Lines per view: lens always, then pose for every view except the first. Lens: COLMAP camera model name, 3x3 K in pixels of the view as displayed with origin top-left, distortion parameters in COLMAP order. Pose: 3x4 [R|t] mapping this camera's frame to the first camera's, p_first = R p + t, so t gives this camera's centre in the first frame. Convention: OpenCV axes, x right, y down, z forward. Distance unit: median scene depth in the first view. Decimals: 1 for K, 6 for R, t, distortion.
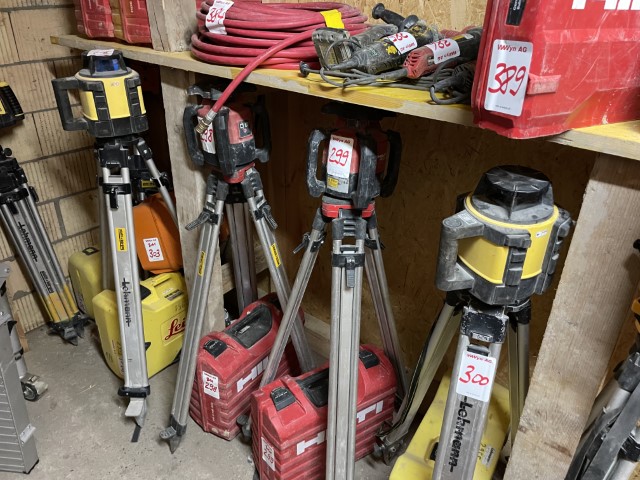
lens RADIAL K [[487.0, 0, 324.1], [0, 487.0, 235.1], [0, 0, 1]] dist [0.086704, -0.117496]
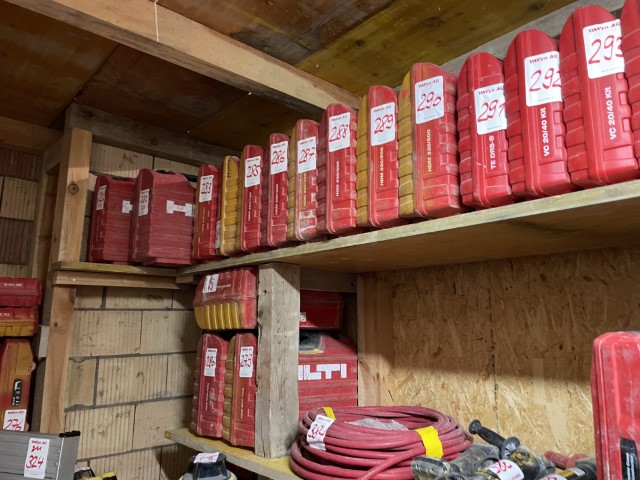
lens RADIAL K [[487.0, 0, 322.7], [0, 487.0, 232.4], [0, 0, 1]] dist [0.086704, -0.117496]
pose [[0.984843, -0.052992, -0.165155, -0.008093], [-0.061906, 0.782081, -0.620095, -0.107773], [0.162024, 0.620920, 0.766946, -0.067437]]
